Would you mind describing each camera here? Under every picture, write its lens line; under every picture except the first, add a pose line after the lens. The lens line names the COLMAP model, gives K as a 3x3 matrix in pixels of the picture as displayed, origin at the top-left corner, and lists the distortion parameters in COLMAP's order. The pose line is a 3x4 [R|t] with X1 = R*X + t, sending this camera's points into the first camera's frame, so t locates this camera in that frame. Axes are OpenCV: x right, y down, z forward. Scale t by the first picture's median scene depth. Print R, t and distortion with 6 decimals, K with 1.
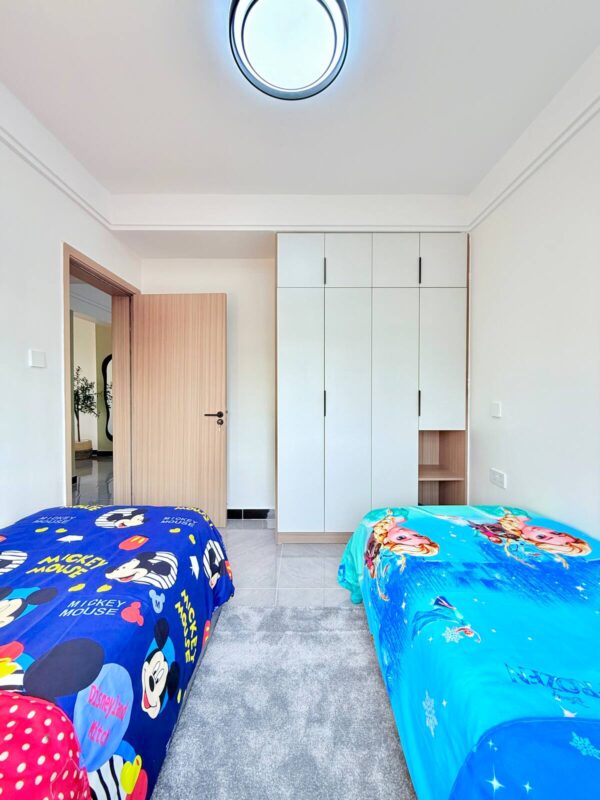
lens RADIAL K [[319.6, 0, 301.7], [0, 319.6, 397.9], [0, 0, 1]] dist [0.001975, 0.000187]
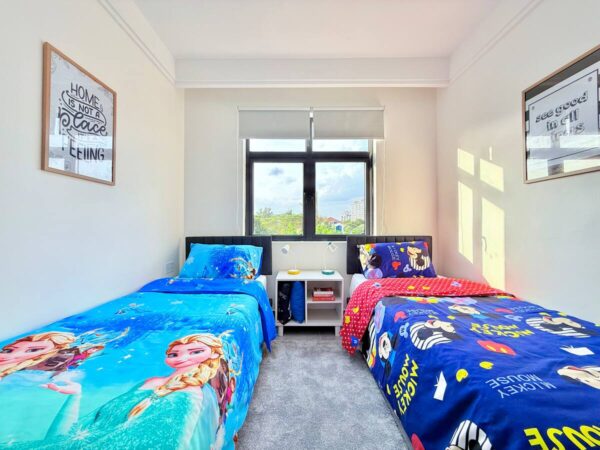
lens RADIAL K [[239.7, 0, 299.6], [0, 239.7, 215.4], [0, 0, 1]] dist [0.001975, 0.000187]
pose [[-0.999993, 0.000579, -0.003579, 0.043205], [0.000660, 0.999745, -0.022554, 0.095512], [0.003565, -0.022556, -0.999739, 1.827228]]
